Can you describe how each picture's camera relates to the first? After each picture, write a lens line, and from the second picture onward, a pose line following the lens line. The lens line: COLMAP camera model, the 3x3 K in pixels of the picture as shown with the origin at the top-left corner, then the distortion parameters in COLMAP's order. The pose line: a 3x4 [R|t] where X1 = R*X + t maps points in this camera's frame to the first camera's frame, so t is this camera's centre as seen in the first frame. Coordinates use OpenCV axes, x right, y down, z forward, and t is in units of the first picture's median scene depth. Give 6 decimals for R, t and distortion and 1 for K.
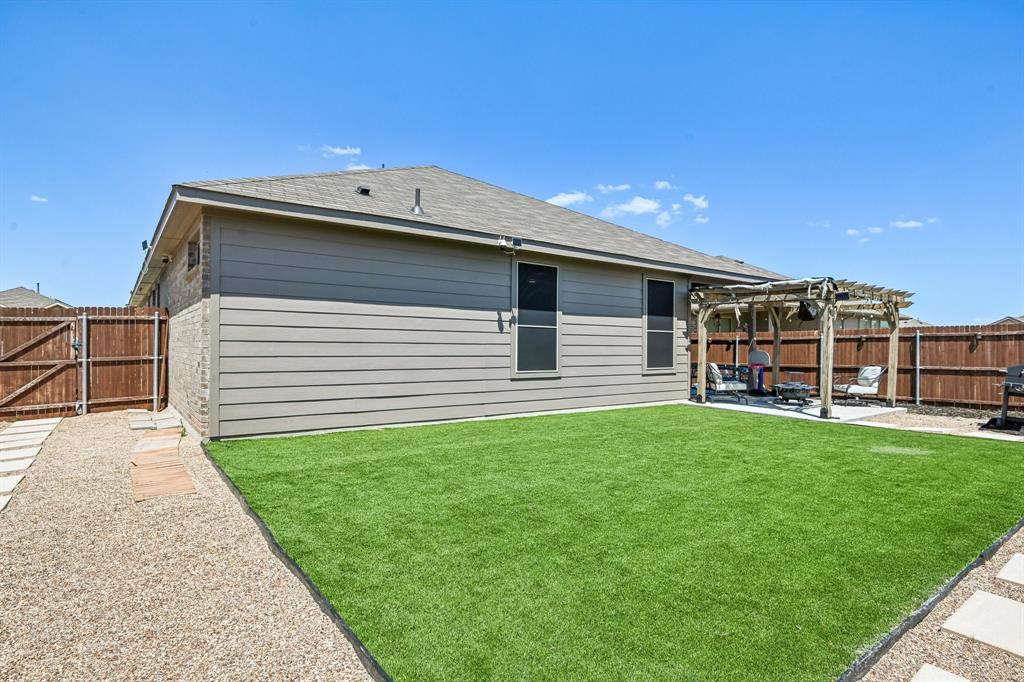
lens RADIAL K [[537.4, 0, 515.6], [0, 537.4, 348.3], [0, 0, 1]] dist [-0.021453, -0.001814]
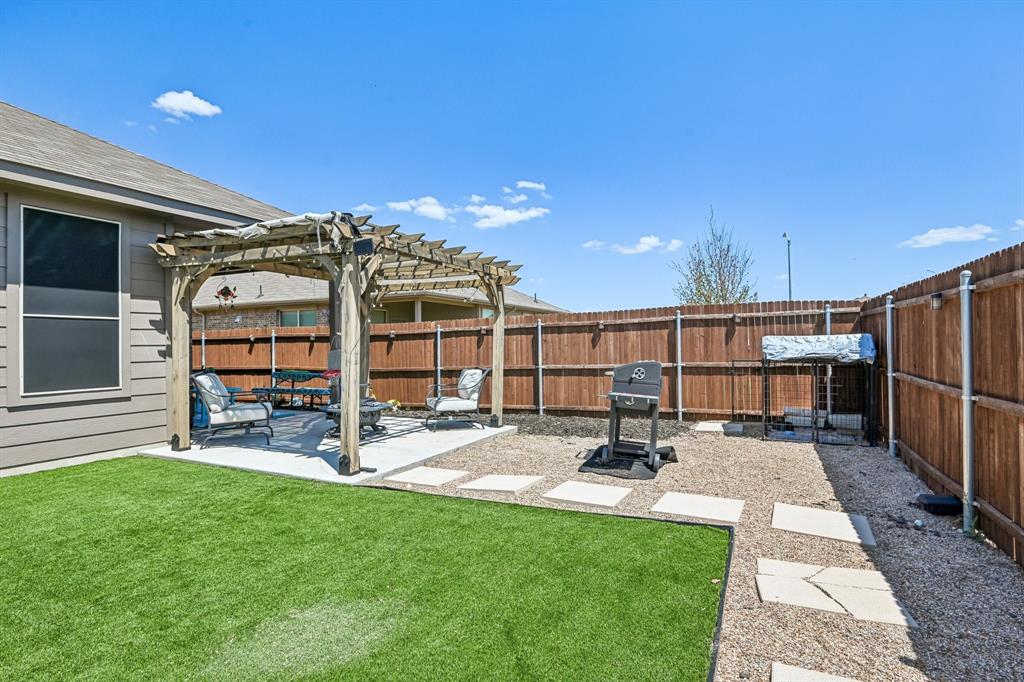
lens RADIAL K [[528.5, 0, 512.0], [0, 528.5, 341.0], [0, 0, 1]] dist [0.003029, 0.000196]
pose [[0.883418, -0.015840, 0.468318, 0.399653], [0.022159, 0.999723, -0.007986, 0.003850], [-0.468062, 0.017433, 0.883524, 0.372754]]
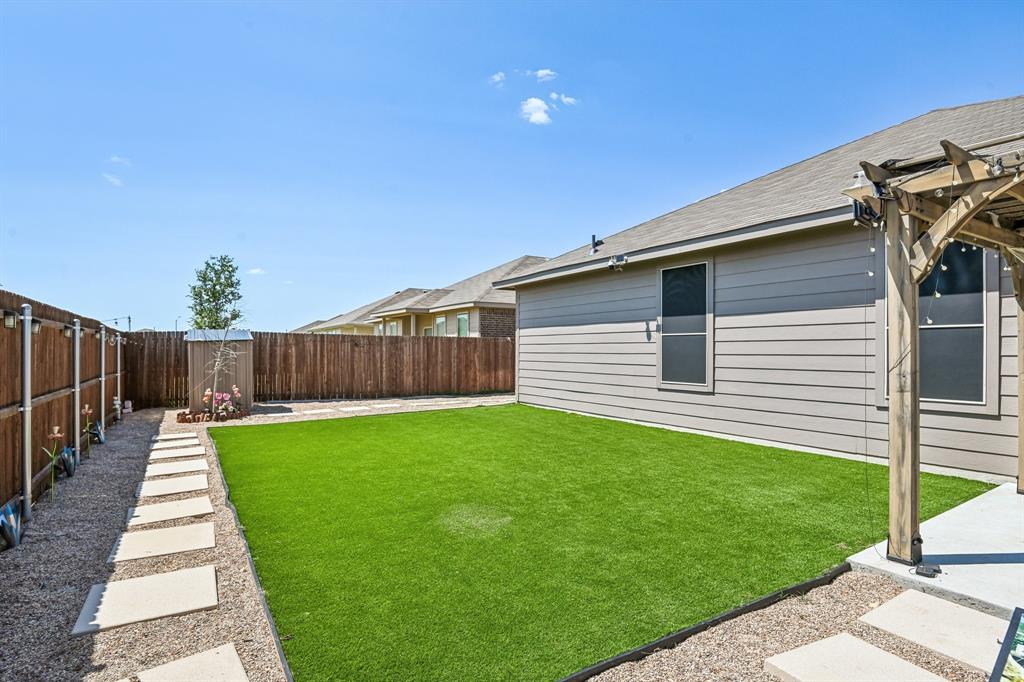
lens RADIAL K [[537.4, 0, 515.6], [0, 537.4, 348.3], [0, 0, 1]] dist [-0.021453, -0.001814]
pose [[-0.078411, -0.014936, -0.996809, 0.793466], [-0.009243, 0.999856, -0.014255, -0.000426], [0.996878, 0.008096, -0.078538, 0.644970]]
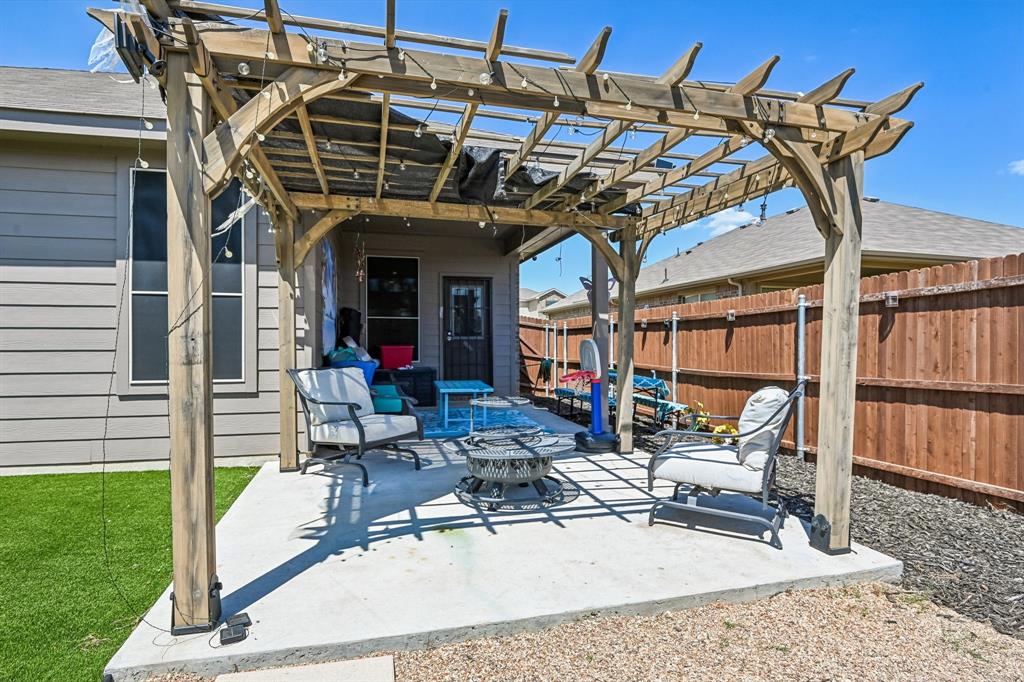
lens RADIAL K [[537.4, 0, 515.6], [0, 537.4, 348.3], [0, 0, 1]] dist [-0.021453, -0.001814]
pose [[0.927594, -0.004678, -0.373561, 0.662256], [0.005899, 0.999980, 0.002126, 0.011869], [0.373544, -0.004175, 0.927603, 0.703530]]
